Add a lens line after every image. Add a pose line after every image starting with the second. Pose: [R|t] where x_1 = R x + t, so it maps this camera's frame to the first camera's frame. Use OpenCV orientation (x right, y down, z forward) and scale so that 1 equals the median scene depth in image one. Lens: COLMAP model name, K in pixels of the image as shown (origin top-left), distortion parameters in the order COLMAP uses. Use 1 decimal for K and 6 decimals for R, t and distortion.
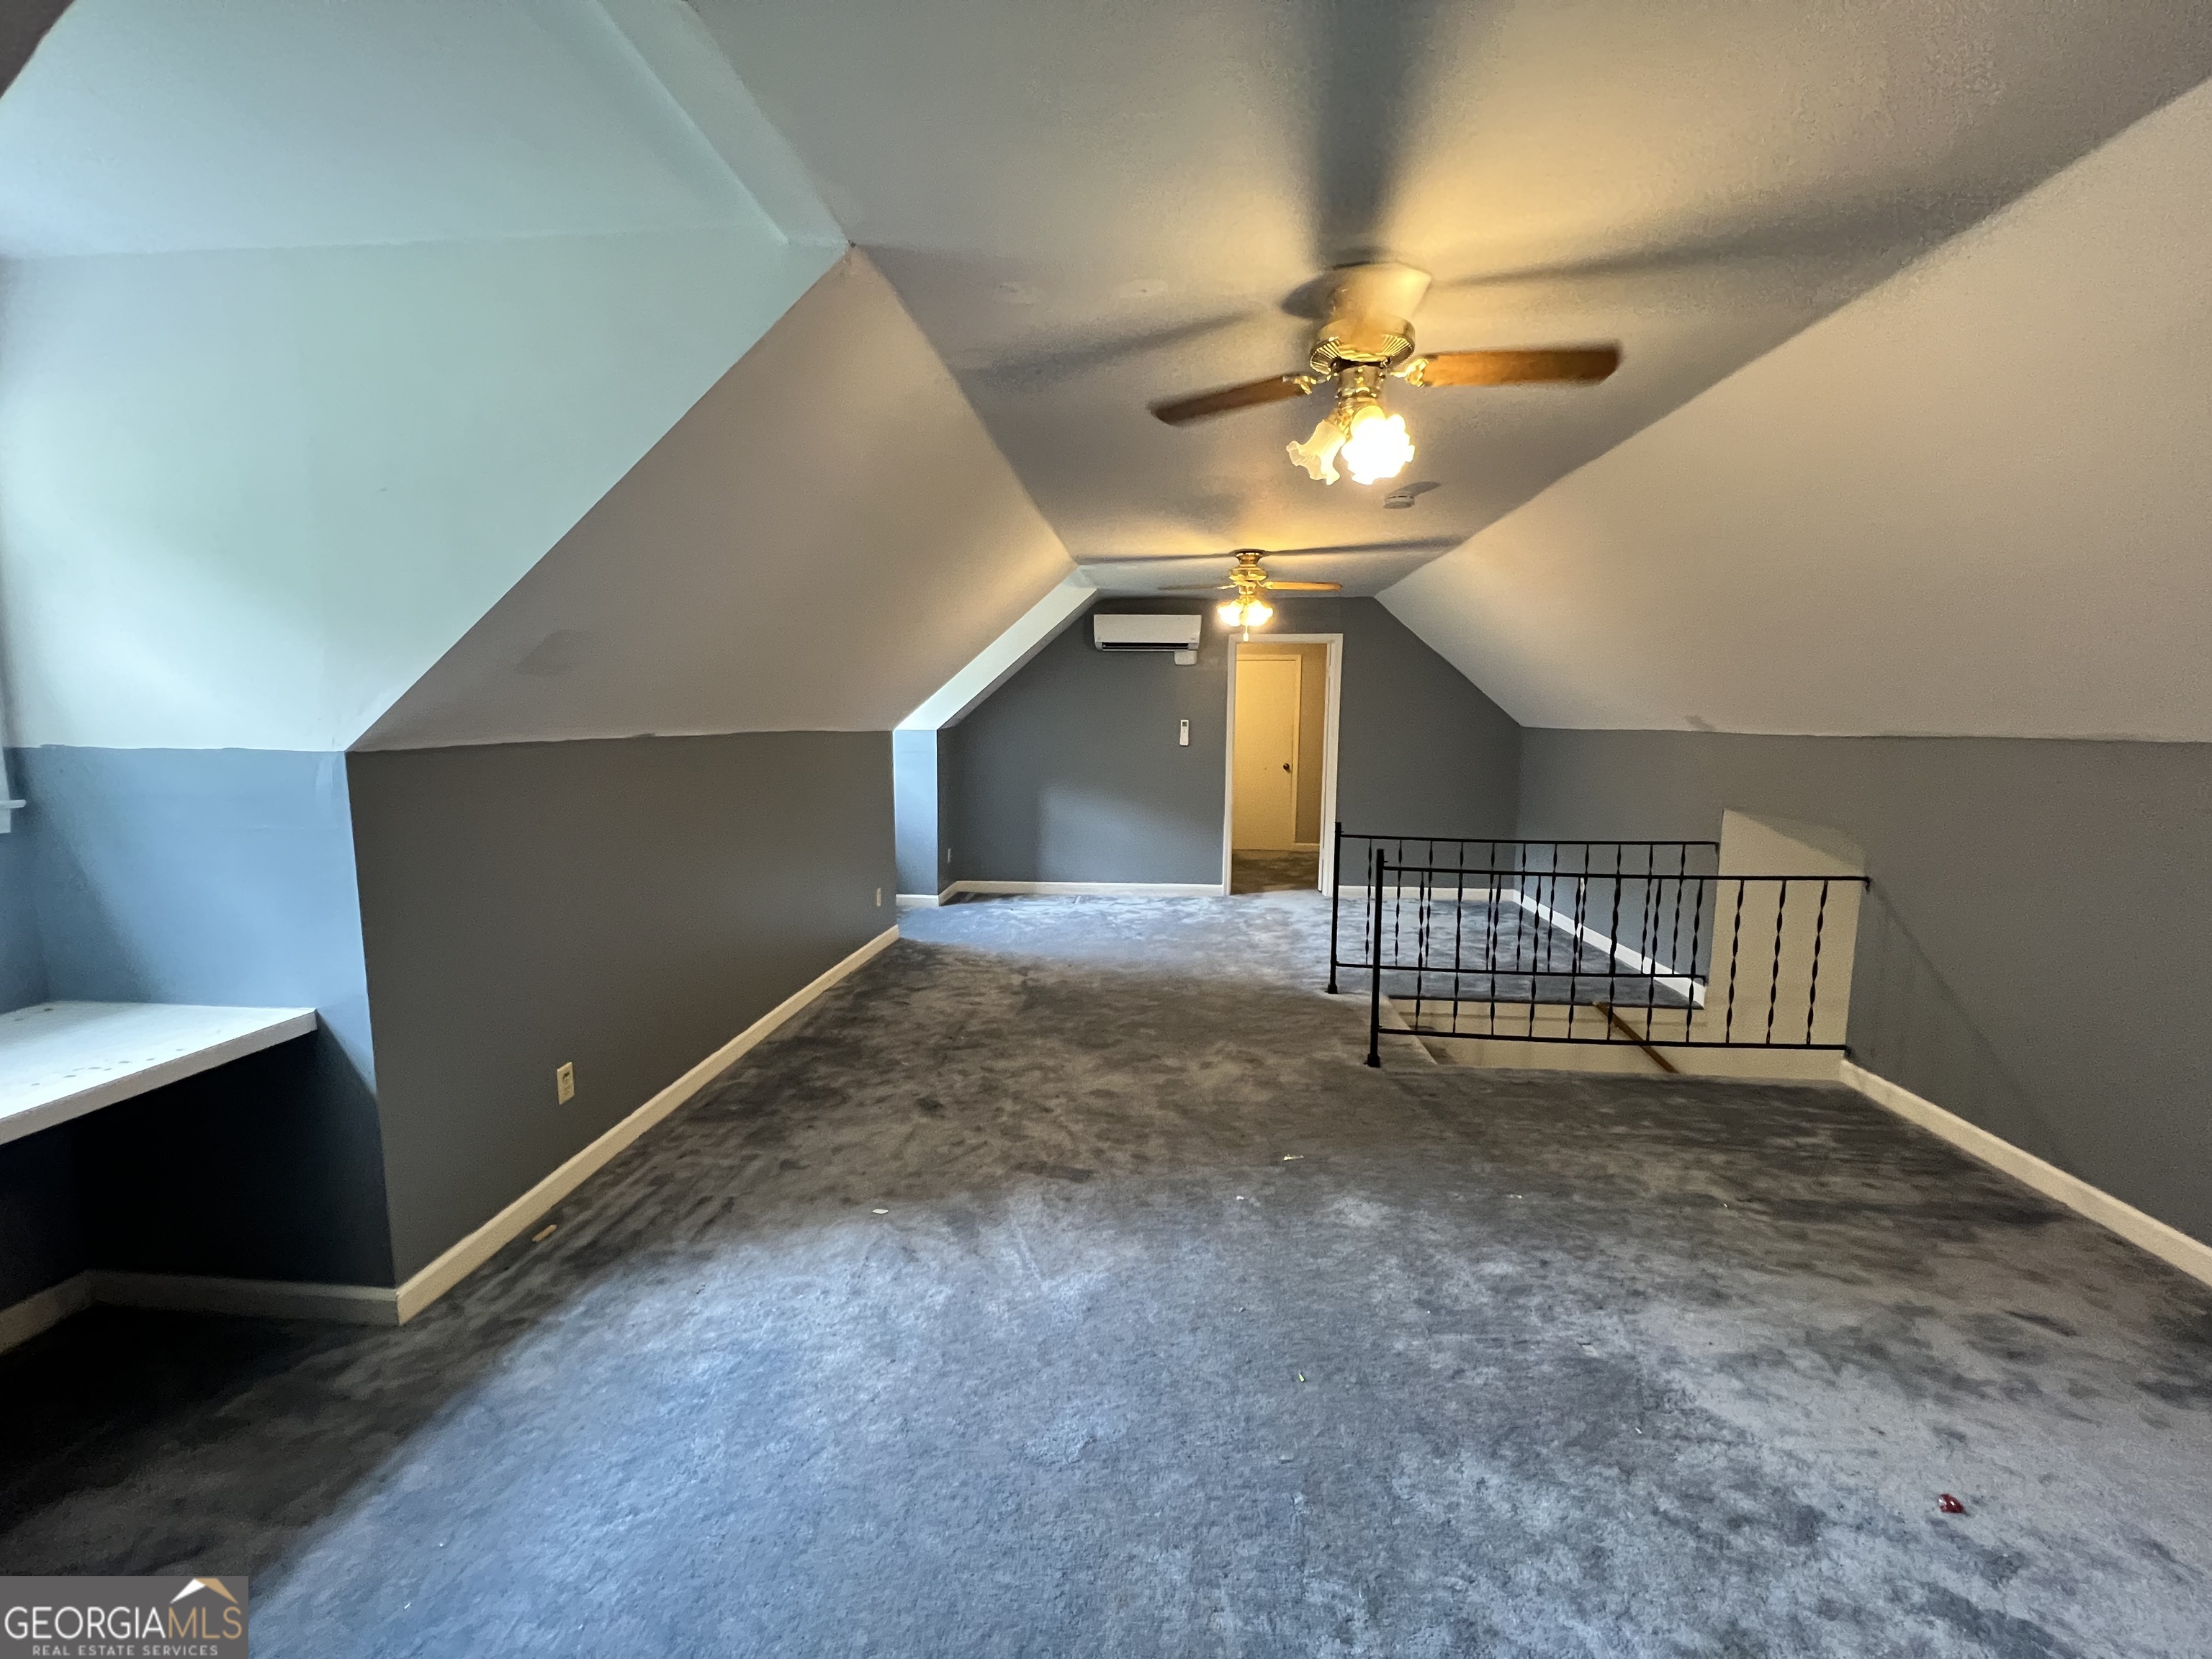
lens RADIAL K [[887.2, 0, 1099.8], [0, 887.2, 821.2], [0, 0, 1]] dist [-0.002596, 0.000672]
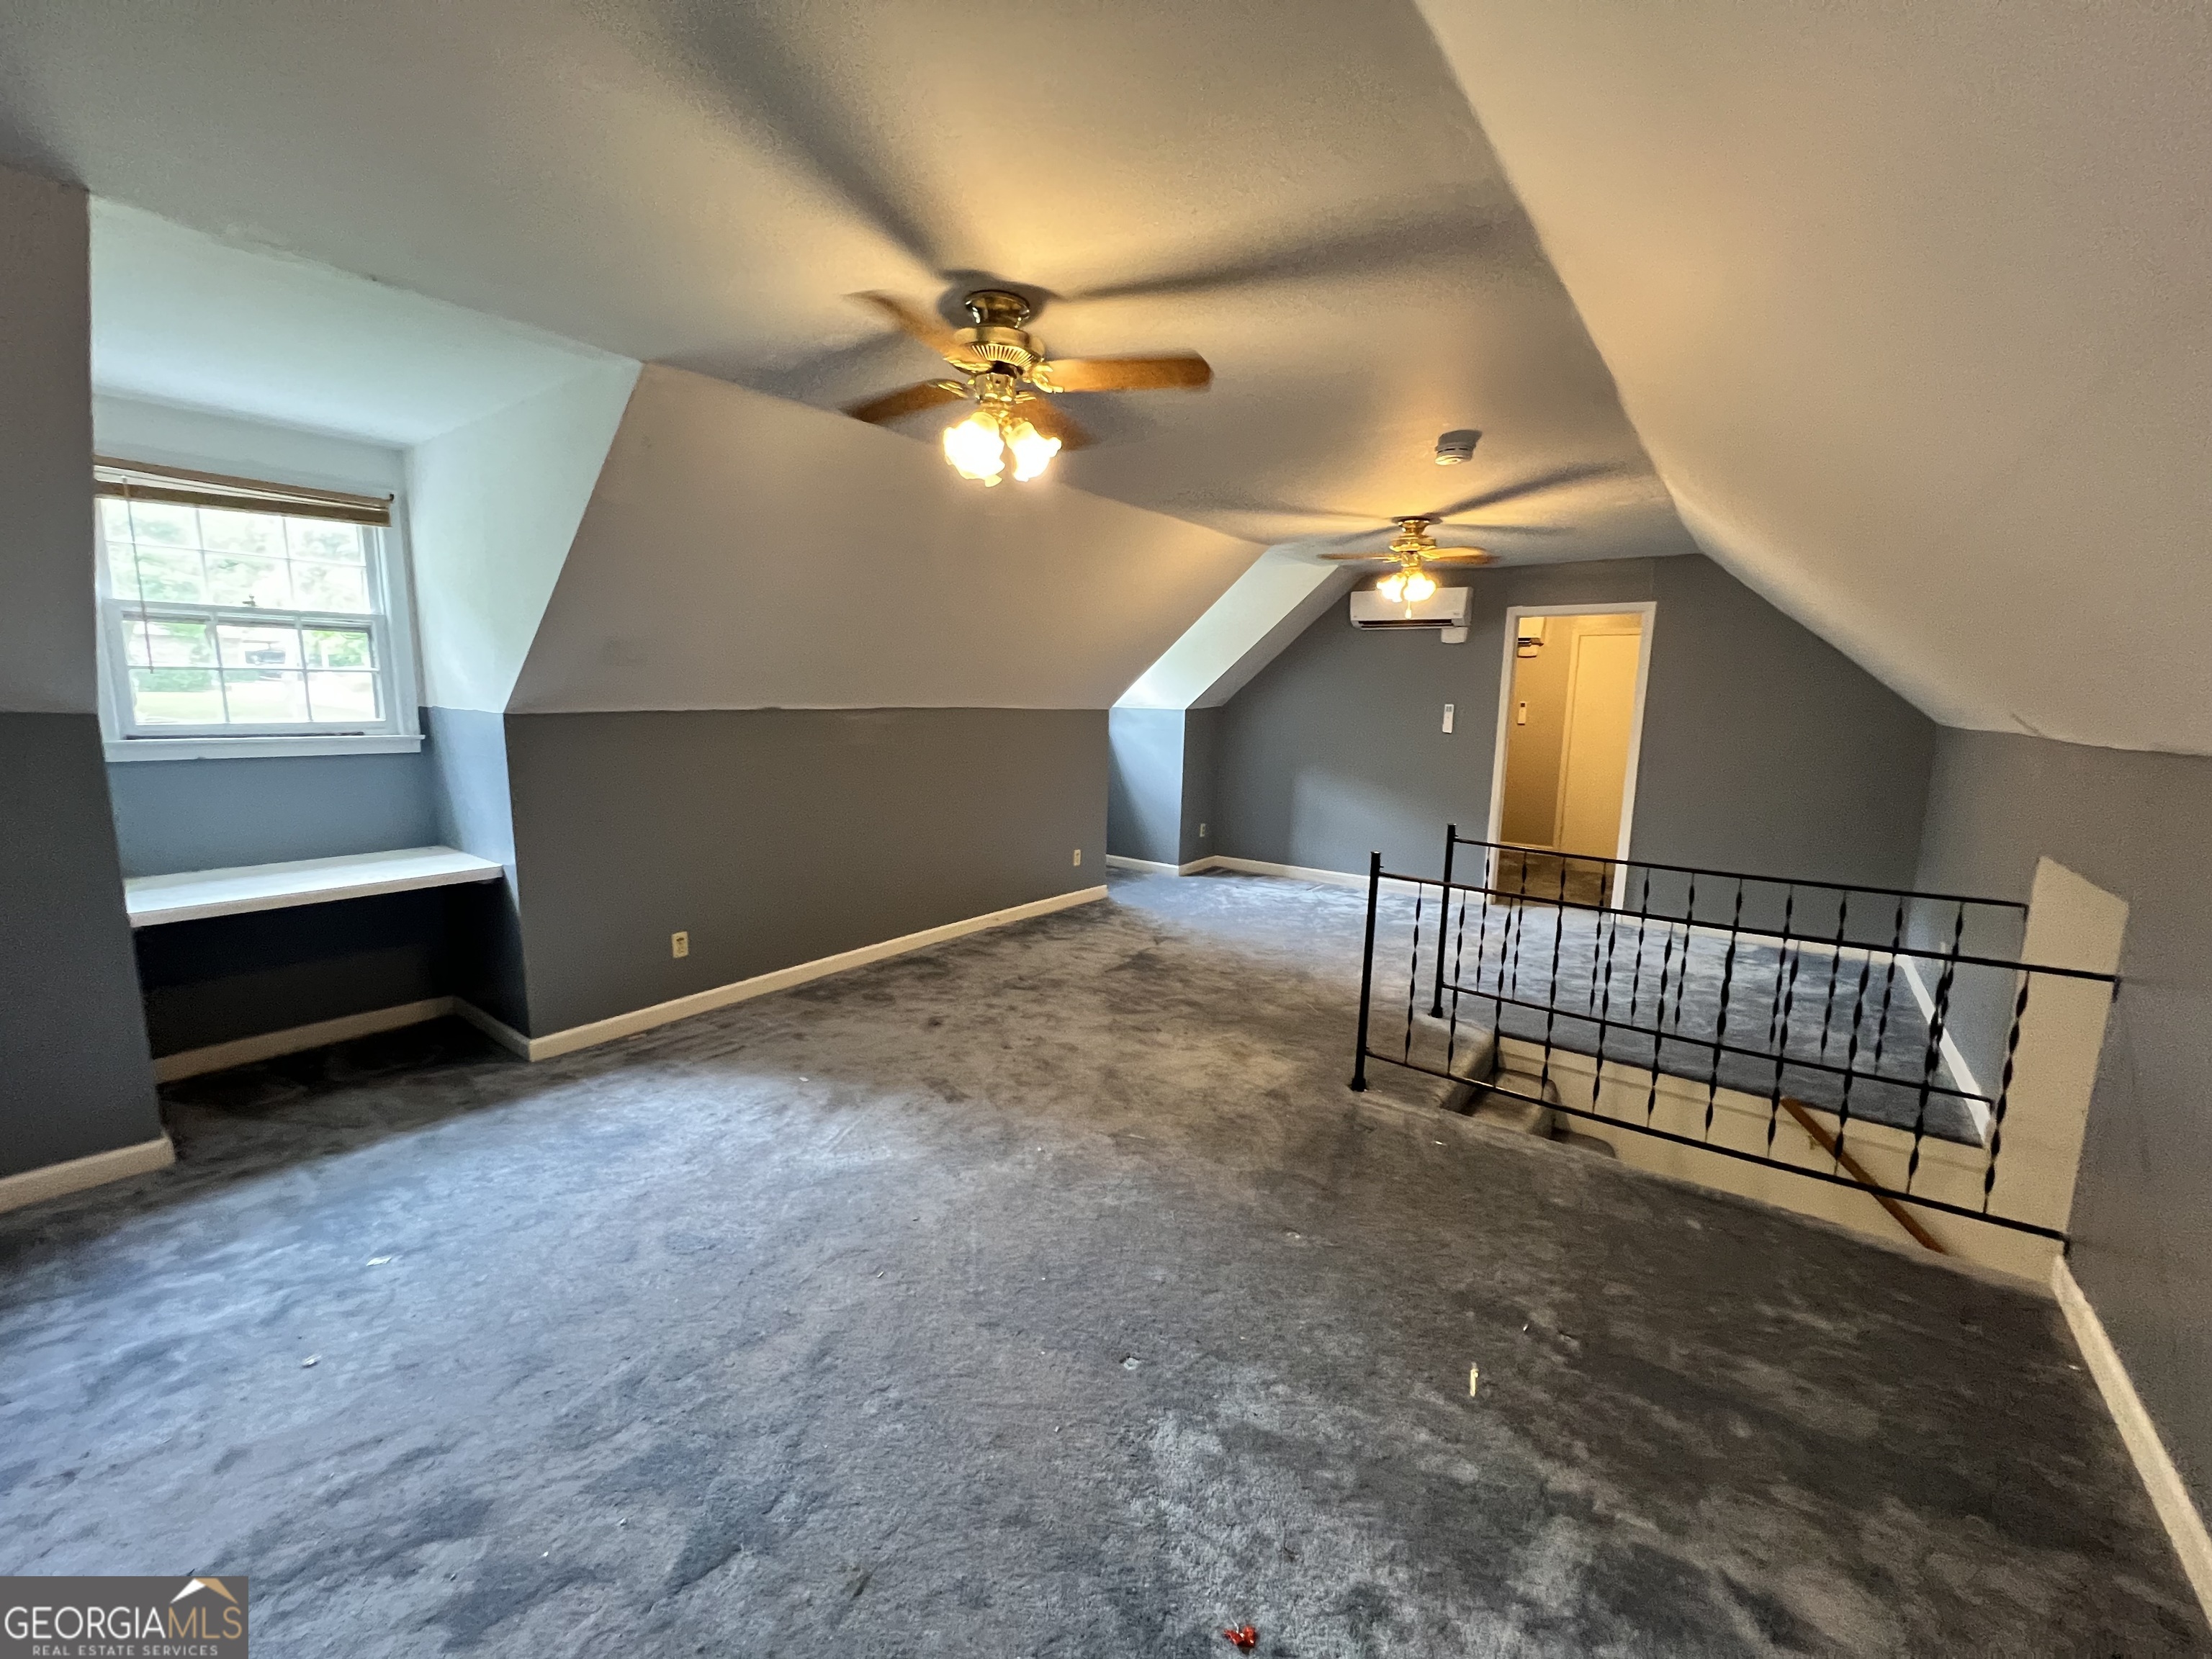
lens RADIAL K [[887.2, 0, 1106.6], [0, 887.2, 830.6], [0, 0, 1]] dist [-0.002596, 0.000672]
pose [[0.846951, 0.092469, -0.523568, 0.573540], [-0.074698, 0.995687, 0.055016, -0.020483], [0.526398, -0.007486, 0.850205, 0.096954]]
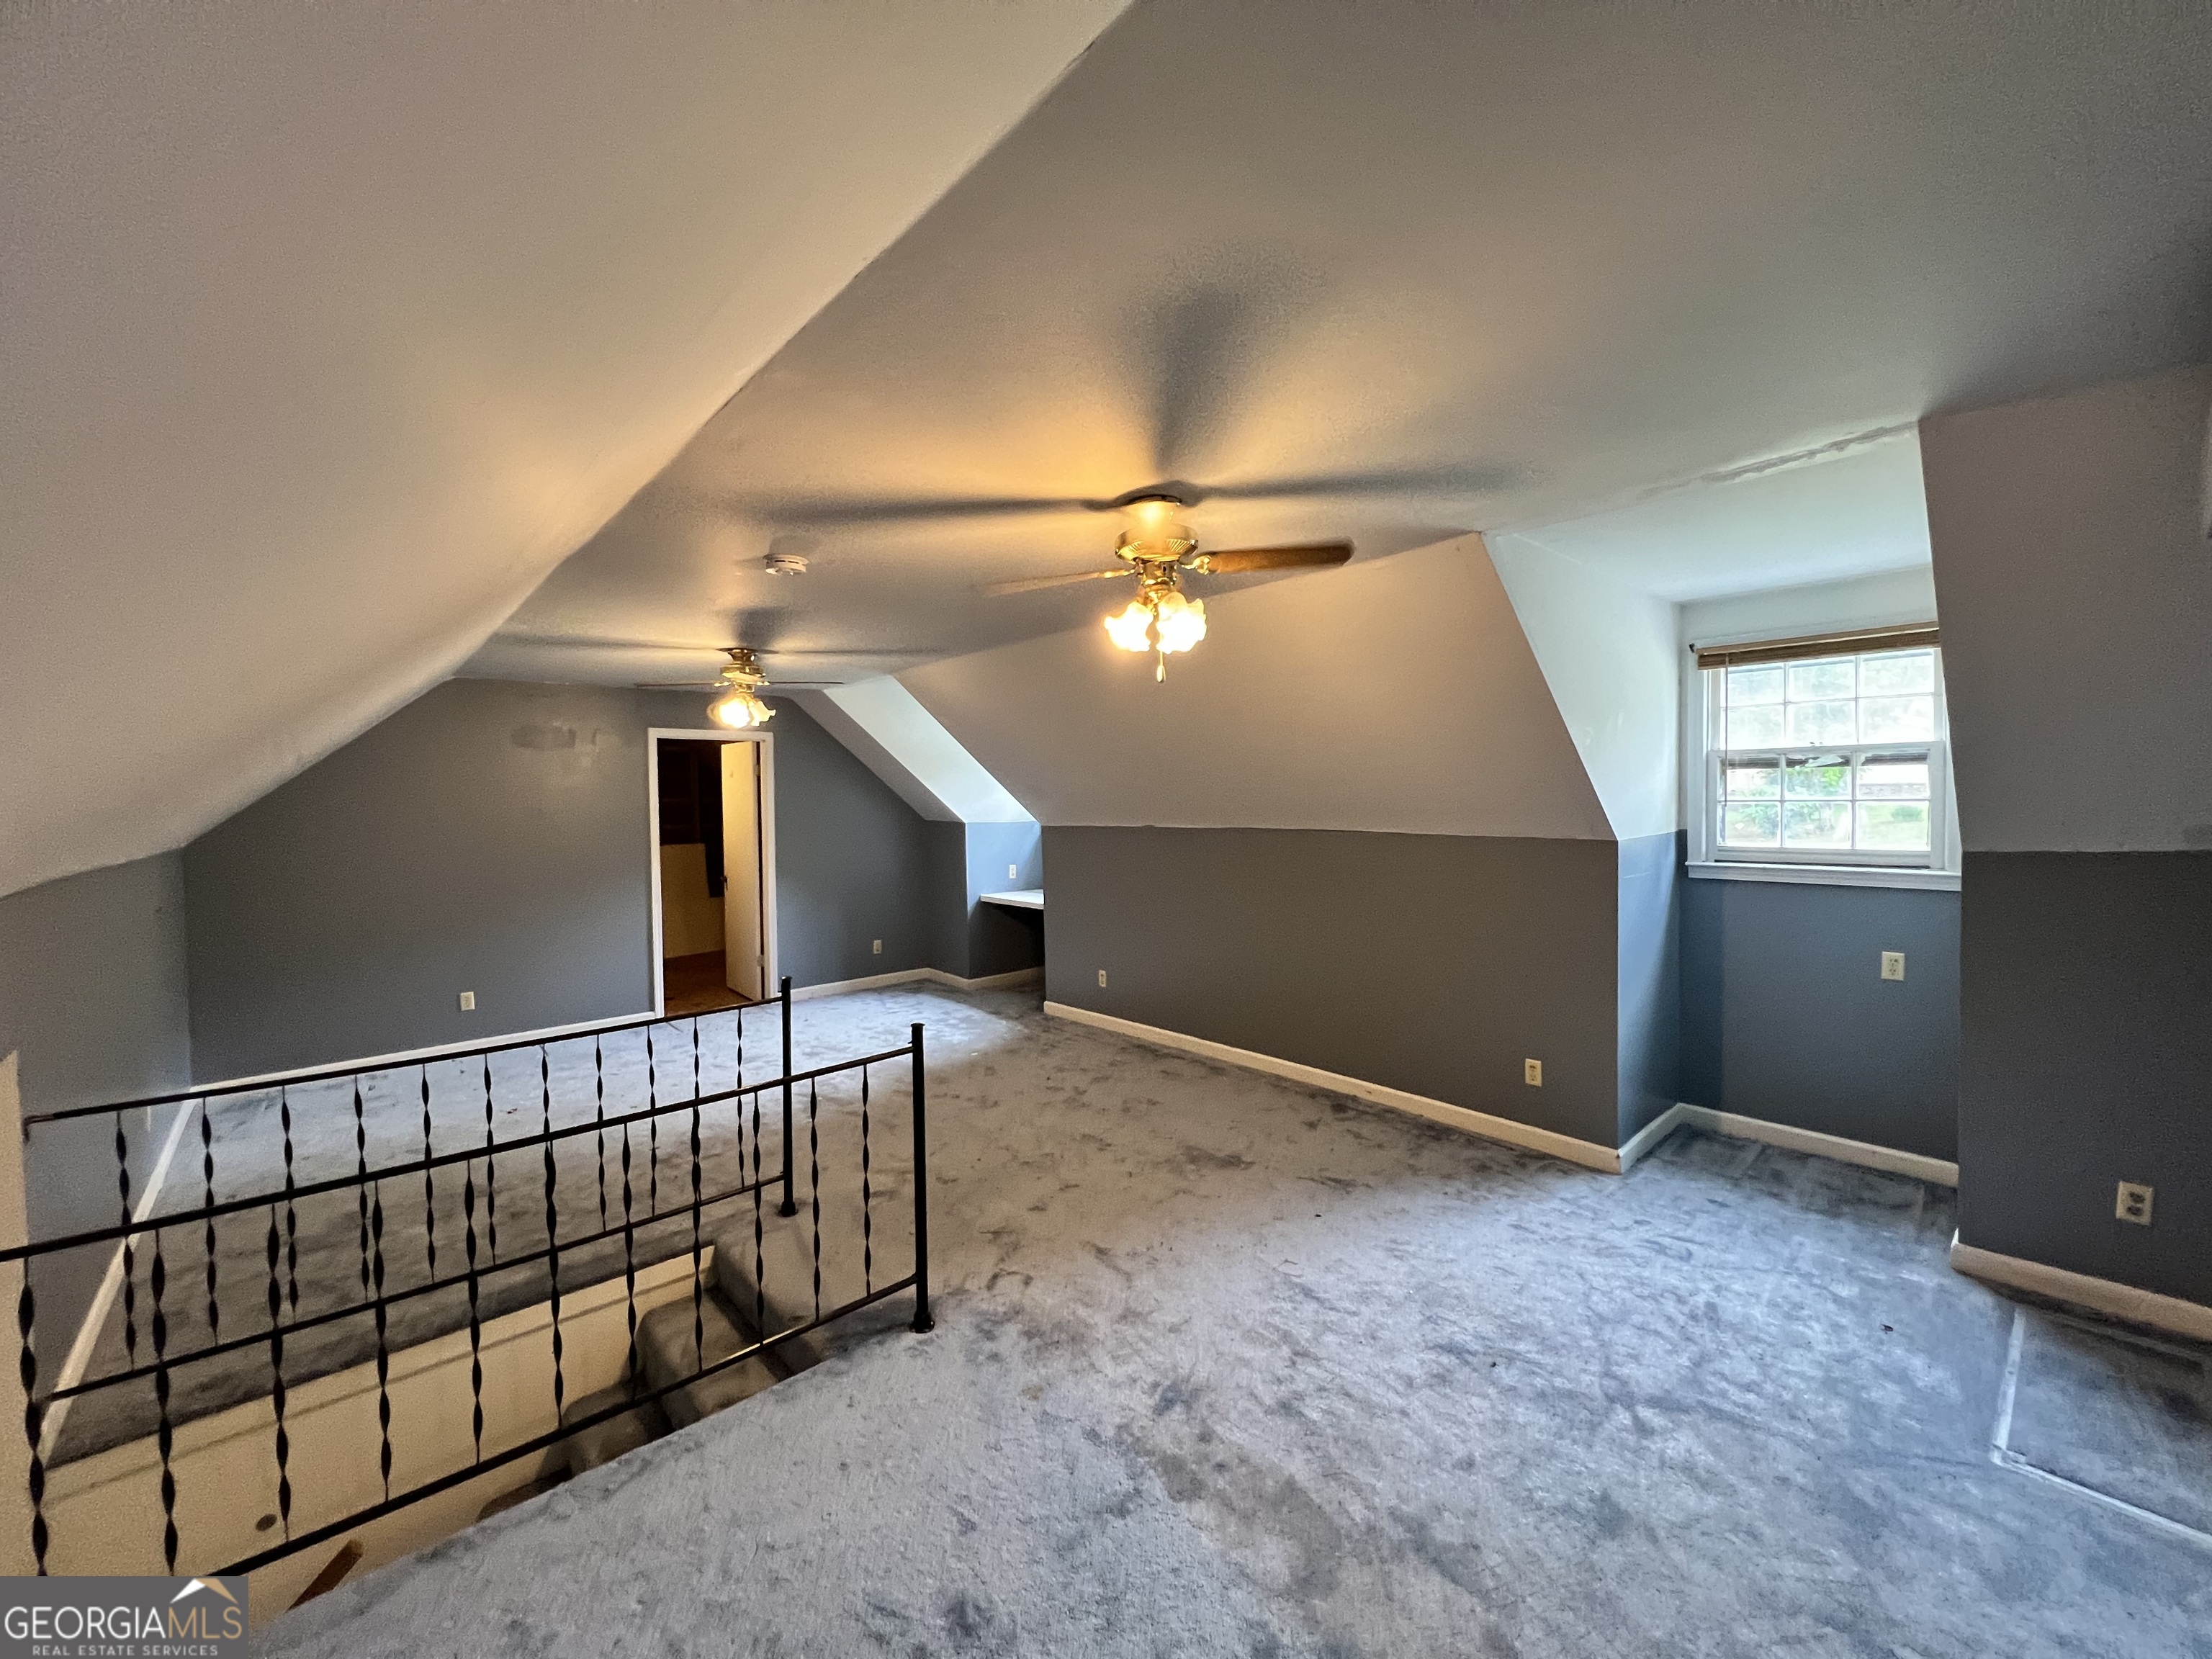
lens RADIAL K [[885.9, 0, 1106.1], [0, 885.9, 829.7], [0, 0, 1]] dist [-0.002358, 0.000747]
pose [[-0.686451, 0.021118, -0.726870, 0.760454], [-0.080571, 0.991215, 0.104888, -0.233922], [0.722699, 0.130565, -0.678719, 1.883304]]
